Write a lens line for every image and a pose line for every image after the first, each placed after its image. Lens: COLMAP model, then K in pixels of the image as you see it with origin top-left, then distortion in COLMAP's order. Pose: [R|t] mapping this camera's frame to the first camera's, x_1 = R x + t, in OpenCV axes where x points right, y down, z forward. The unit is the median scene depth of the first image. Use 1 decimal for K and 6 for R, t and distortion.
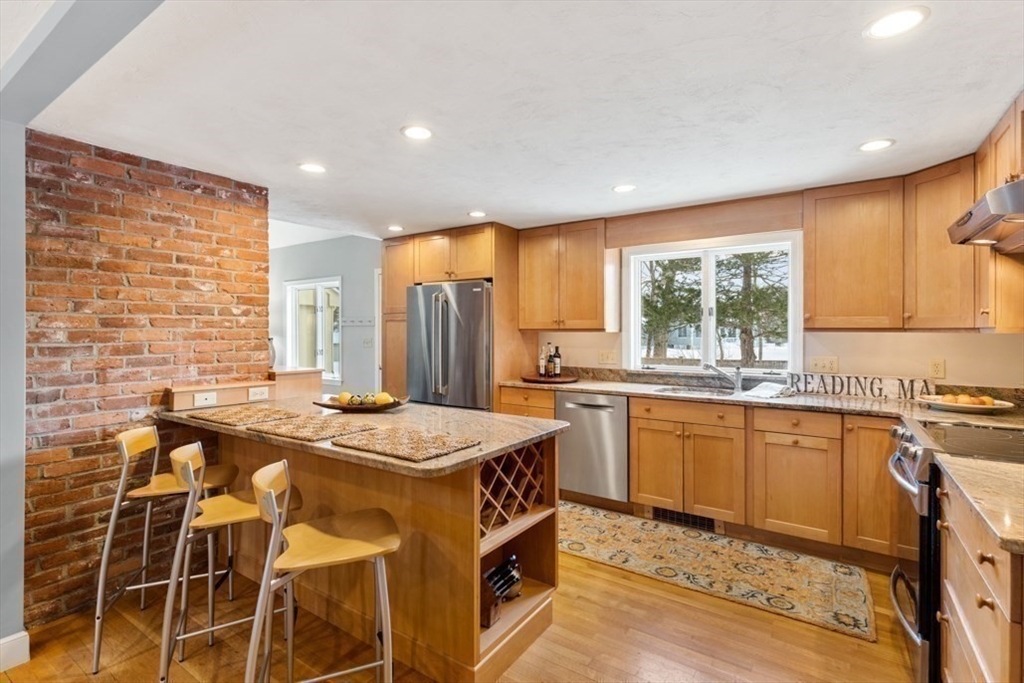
lens RADIAL K [[466.3, 0, 516.6], [0, 466.3, 333.6], [0, 0, 1]] dist [0.005259, -0.000362]
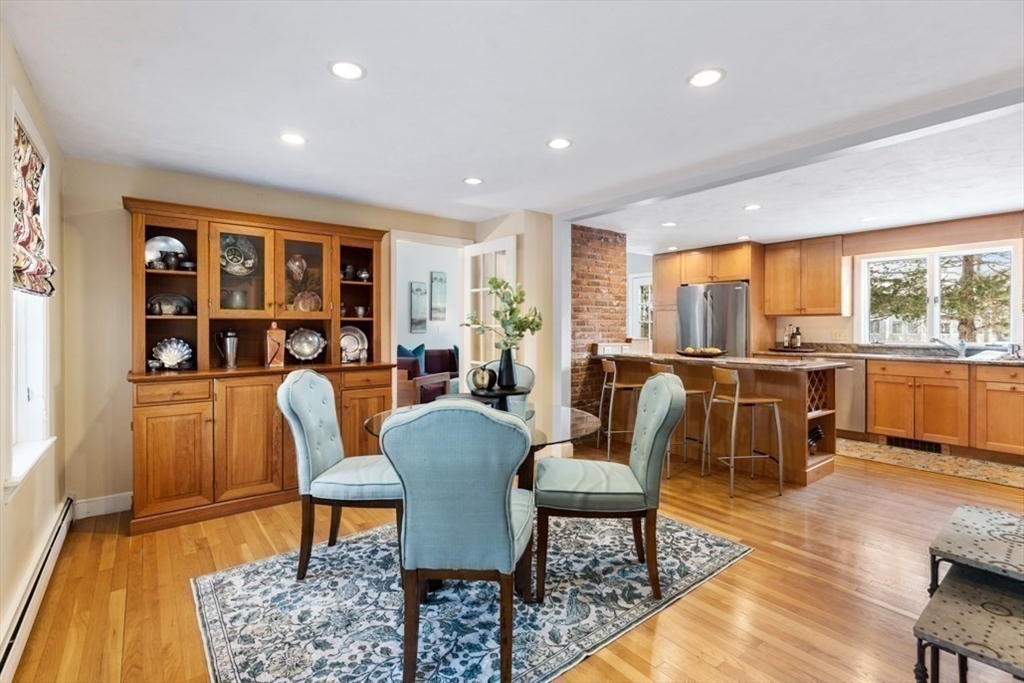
lens RADIAL K [[466.3, 0, 506.6], [0, 466.3, 331.2], [0, 0, 1]] dist [0.005259, -0.000362]
pose [[0.950178, 0.003857, -0.311684, -0.420878], [-0.002946, 0.999990, 0.003393, 0.051795], [0.311694, -0.002306, 0.950180, -0.828051]]
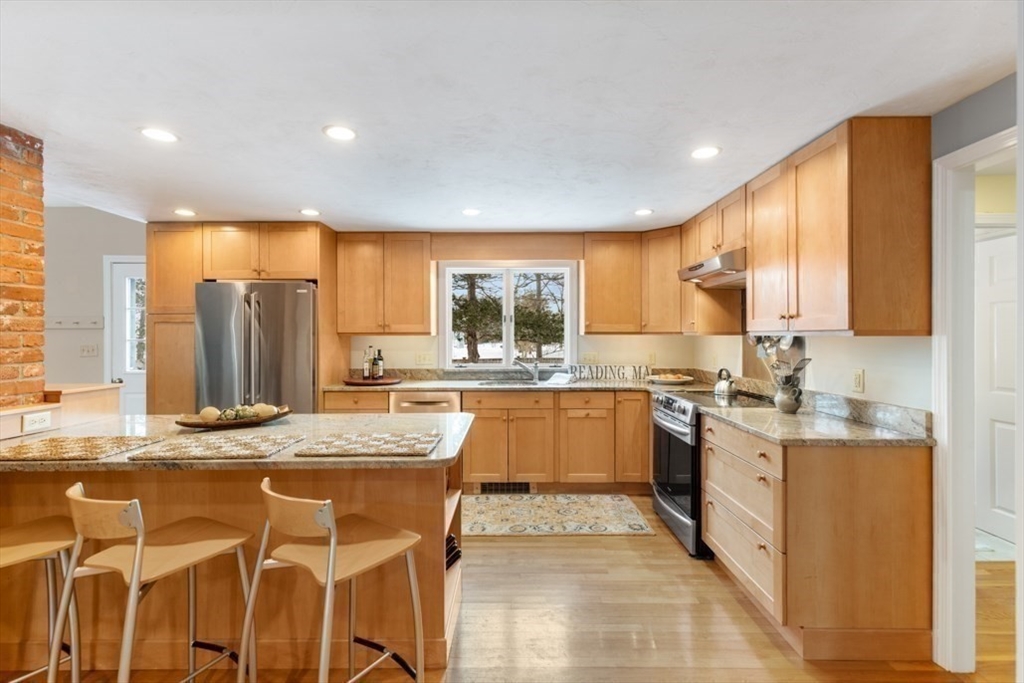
lens RADIAL K [[466.3, 0, 508.8], [0, 466.3, 334.3], [0, 0, 1]] dist [0.005259, -0.000362]
pose [[0.830745, -0.002298, 0.556649, -0.343600], [0.004595, 0.999986, -0.002729, -0.001999], [-0.556635, 0.004825, 0.830743, -0.017510]]
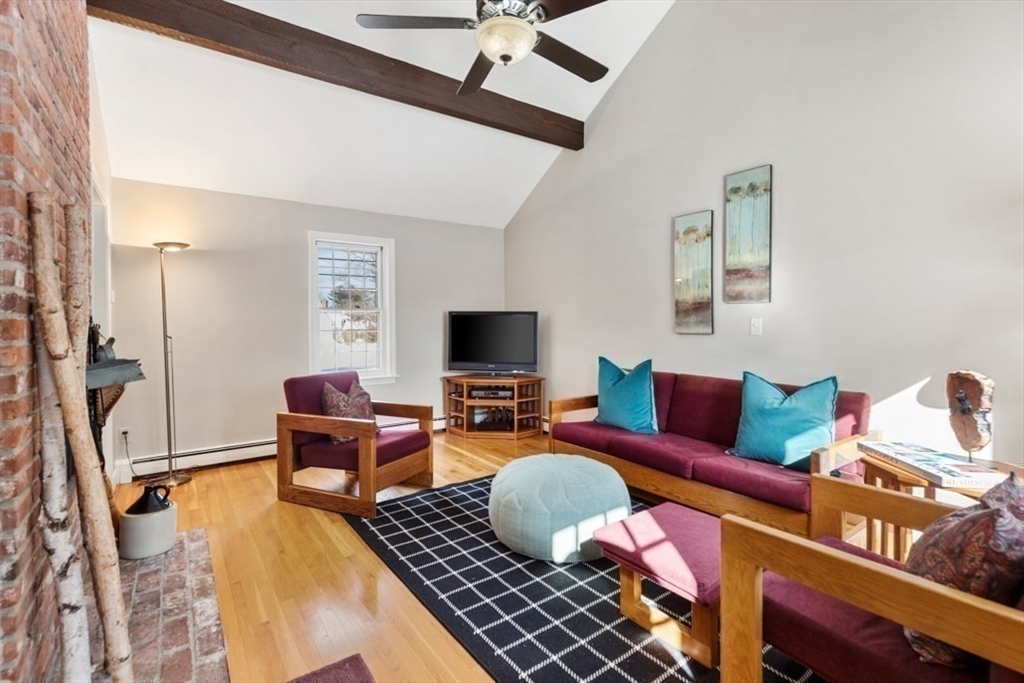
lens RADIAL K [[466.3, 0, 512.0], [0, 466.3, 334.4], [0, 0, 1]] dist [0.005259, -0.000362]
pose [[-0.335526, 0.027265, -0.941636, -0.536330], [0.006906, 0.999625, 0.026484, 0.040593], [0.942006, 0.002383, -0.335588, 1.762745]]
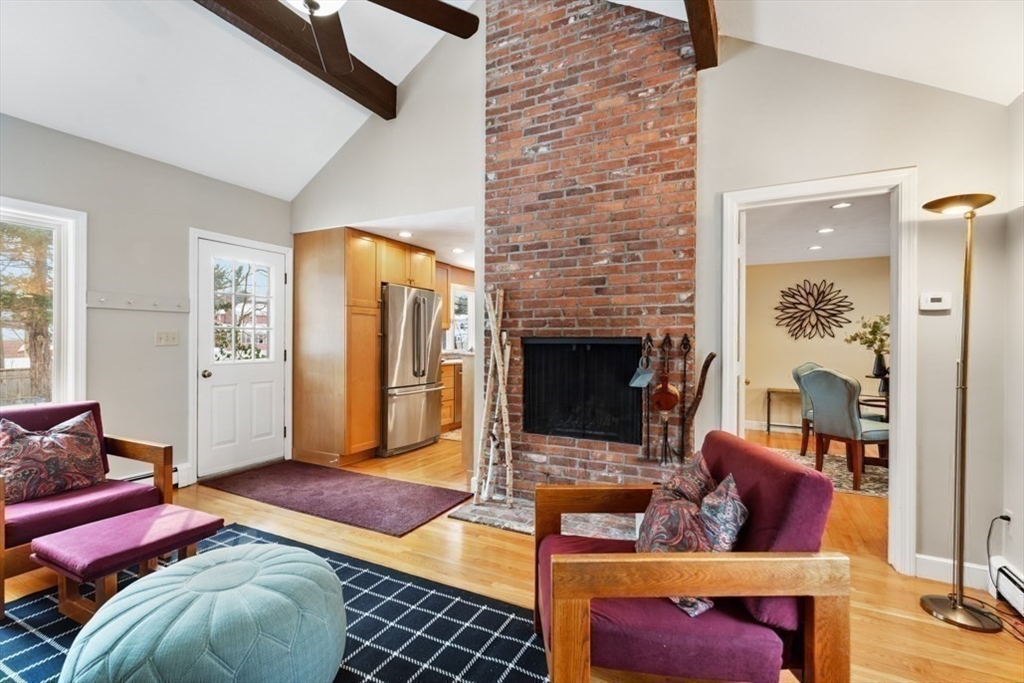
lens RADIAL K [[466.3, 0, 510.8], [0, 466.3, 339.9], [0, 0, 1]] dist [0.005259, -0.000362]
pose [[-0.115157, -0.000906, 0.993347, -2.004499], [-0.001466, 0.999999, 0.000742, 0.041469], [-0.993346, -0.001371, -0.115158, 1.258613]]
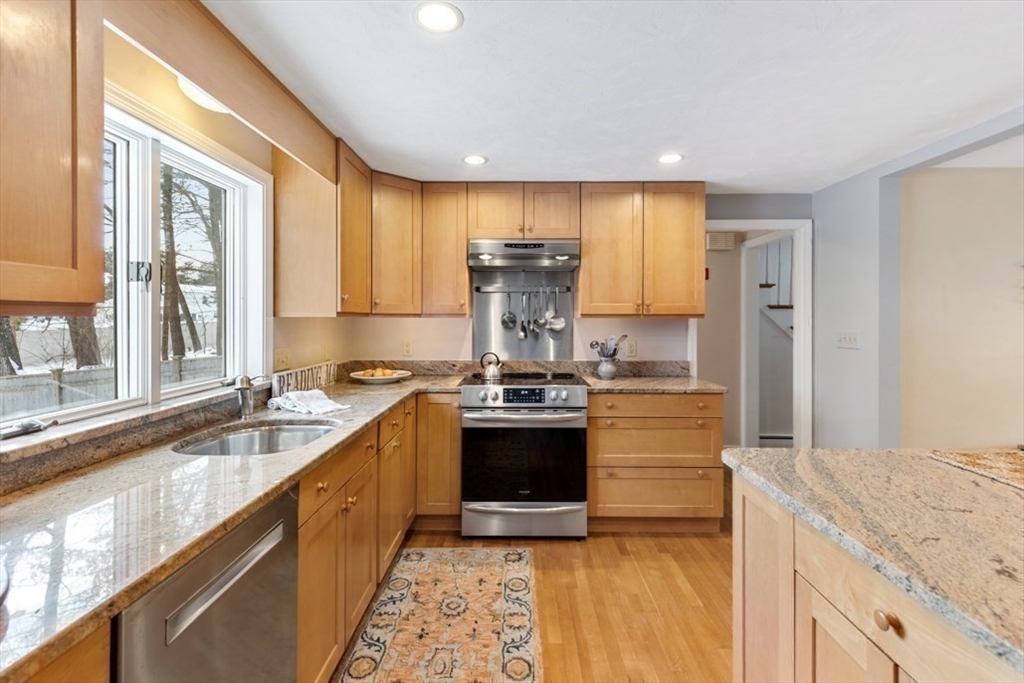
lens RADIAL K [[466.3, 0, 513.9], [0, 466.3, 317.7], [0, 0, 1]] dist [0.005259, -0.000362]
pose [[-0.551739, 0.003627, 0.834009, -0.216172], [0.001324, 0.999993, -0.003473, 0.002959], [-0.834016, -0.000812, -0.551740, 1.219132]]
